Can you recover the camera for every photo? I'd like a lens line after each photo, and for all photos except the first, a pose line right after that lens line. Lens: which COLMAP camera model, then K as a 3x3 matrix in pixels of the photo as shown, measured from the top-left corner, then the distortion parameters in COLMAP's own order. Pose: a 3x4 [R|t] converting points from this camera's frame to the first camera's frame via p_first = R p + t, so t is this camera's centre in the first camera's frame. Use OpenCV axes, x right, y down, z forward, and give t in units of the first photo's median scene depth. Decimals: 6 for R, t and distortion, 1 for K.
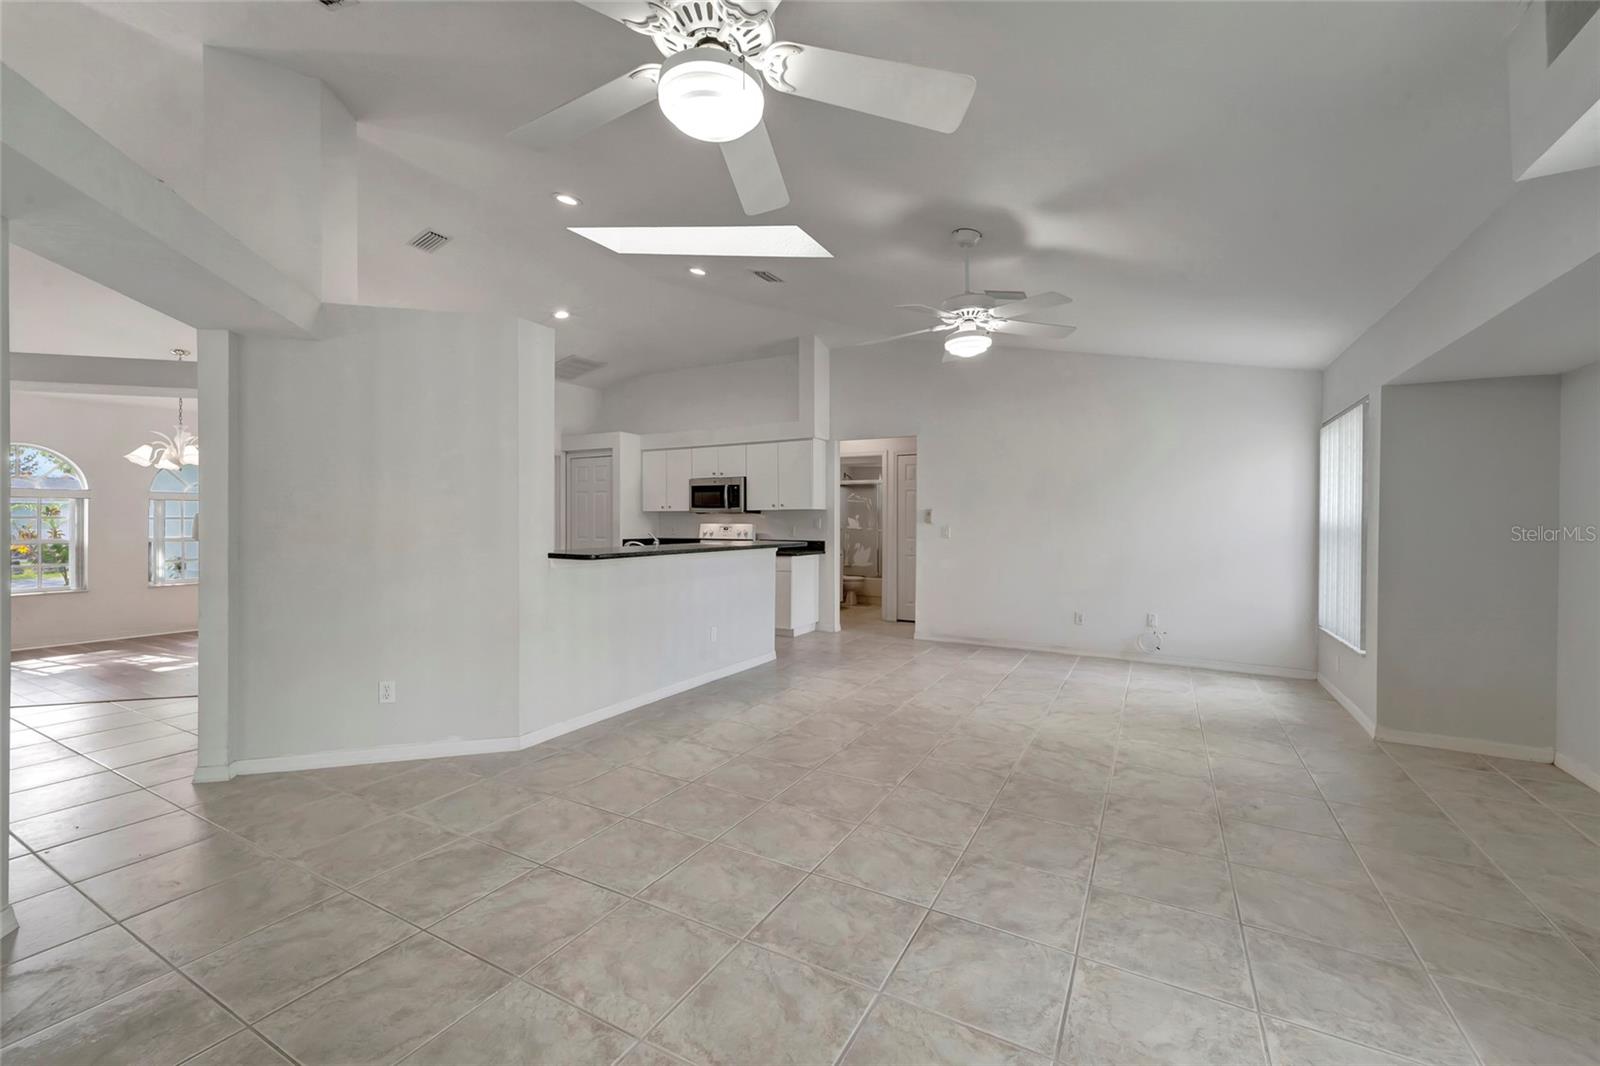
lens RADIAL K [[662.3, 0, 798.4], [0, 662.3, 527.5], [0, 0, 1]] dist [0.000684, -0.000027]
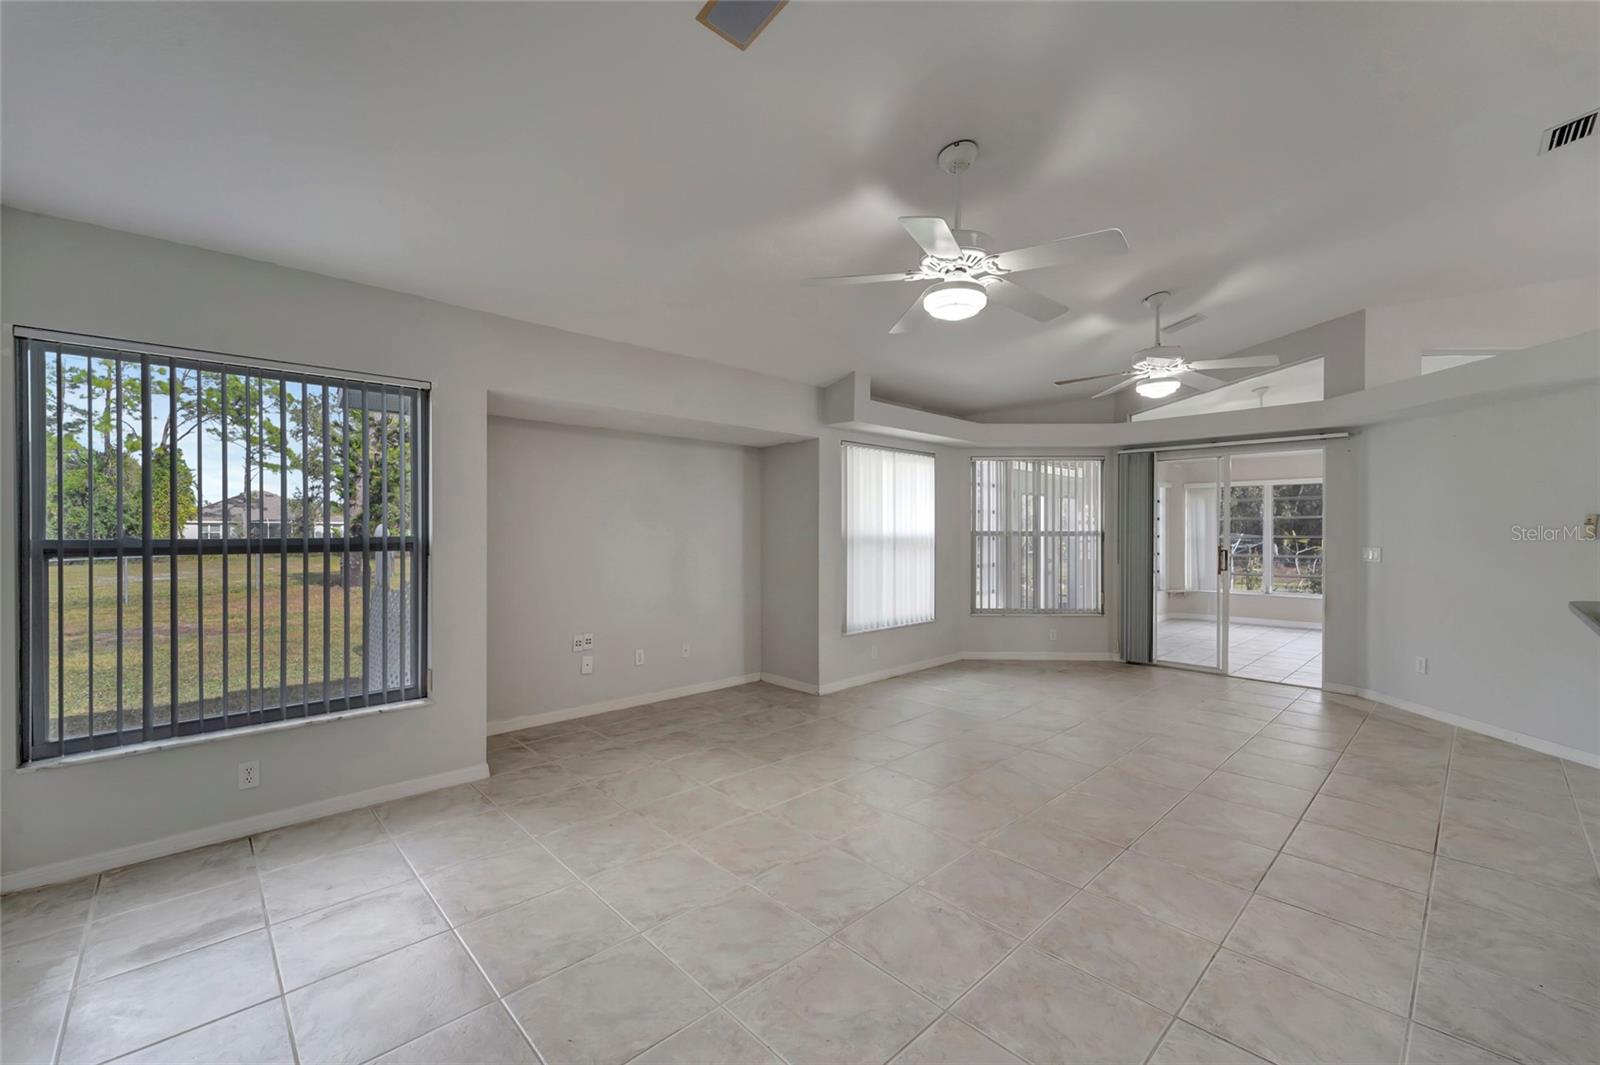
lens RADIAL K [[642.0, 0, 784.9], [0, 642.0, 528.0], [0, 0, 1]] dist [-0.001183, -0.000402]
pose [[-0.945262, -0.008626, 0.326198, 0.215568], [-0.007273, 0.999959, 0.005365, -0.031500], [-0.326231, 0.002699, -0.945286, 1.867159]]
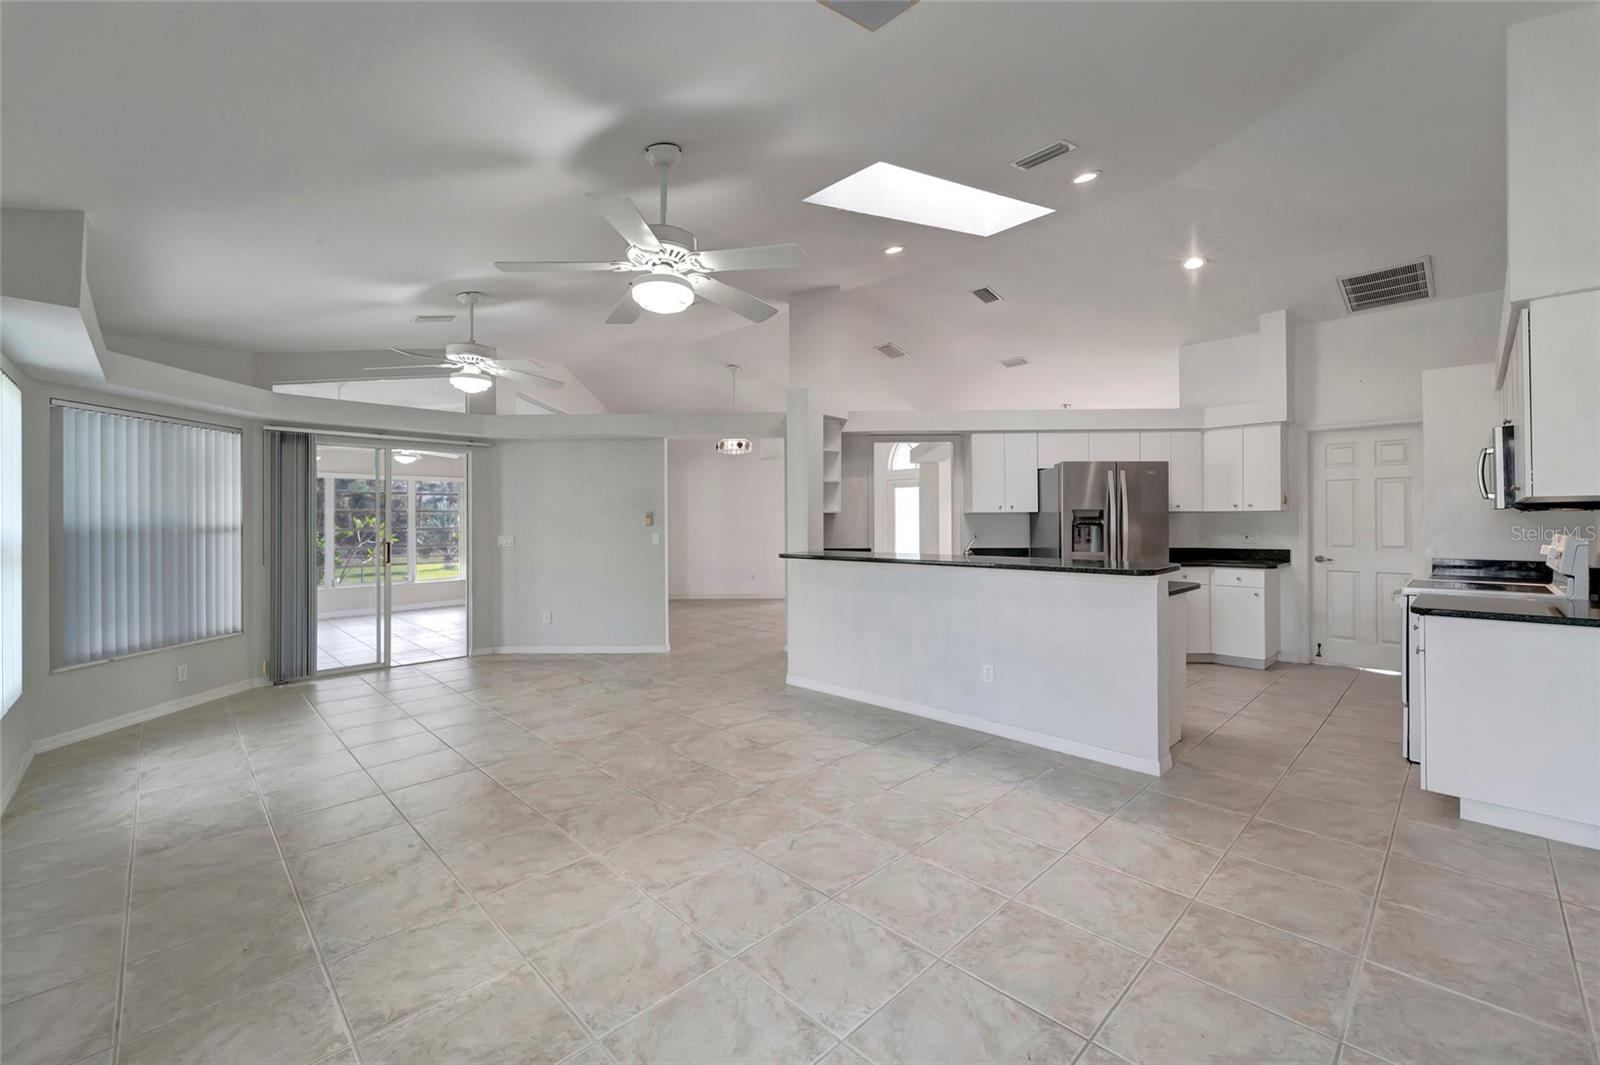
lens RADIAL K [[662.3, 0, 798.4], [0, 662.3, 527.0], [0, 0, 1]] dist [0.000684, -0.000027]
pose [[-0.301793, 0.004703, -0.953362, 0.983865], [0.000034, 0.999988, 0.004923, -0.022990], [0.953374, 0.001453, -0.301789, 1.469490]]
